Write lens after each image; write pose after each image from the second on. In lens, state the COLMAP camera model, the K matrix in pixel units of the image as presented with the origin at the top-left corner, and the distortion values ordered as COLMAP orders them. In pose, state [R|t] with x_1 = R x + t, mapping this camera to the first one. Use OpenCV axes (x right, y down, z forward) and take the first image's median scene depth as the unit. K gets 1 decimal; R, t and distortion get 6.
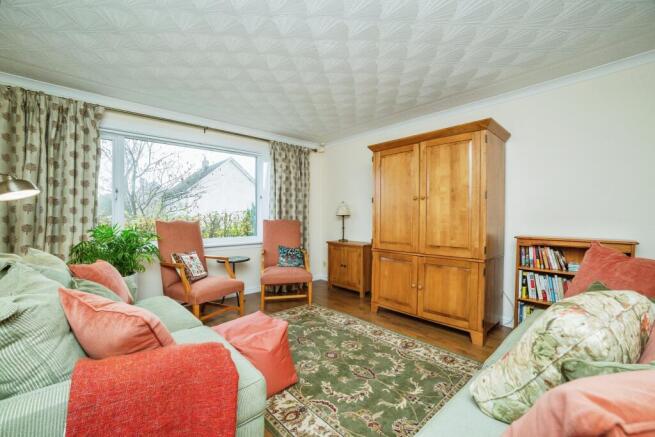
lens RADIAL K [[270.2, 0, 327.5], [0, 270.2, 218.5], [0, 0, 1]] dist [-0.000605, 0.000000]
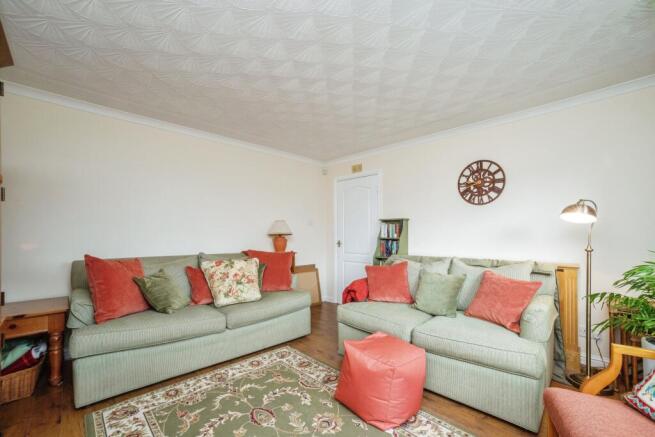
lens RADIAL K [[284.9, 0, 327.0], [0, 284.9, 234.7], [0, 0, 1]] dist [-0.000609, 0.000023]
pose [[-0.999976, -0.000915, -0.006909, -0.061715], [-0.000971, 0.999967, 0.008114, -0.018804], [0.006902, 0.008120, -0.999943, 1.658402]]
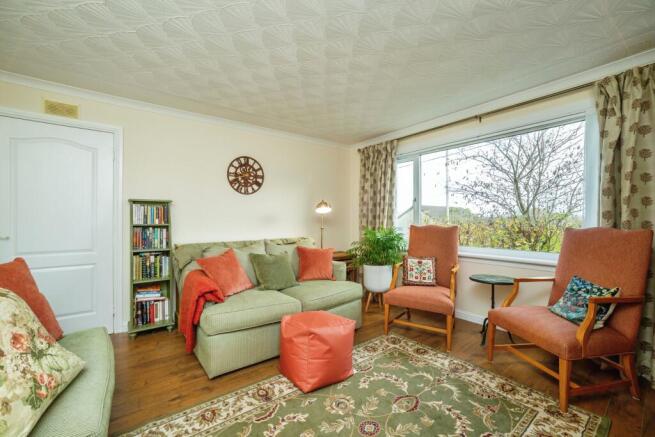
lens RADIAL K [[282.3, 0, 327.5], [0, 282.3, 218.5], [0, 0, 1]] dist [-0.003188, -0.000188]
pose [[-0.096681, 0.003122, -0.995311, 0.711442], [-0.007355, 0.999966, 0.003851, -0.024100], [0.995288, 0.007693, -0.096654, 0.934687]]
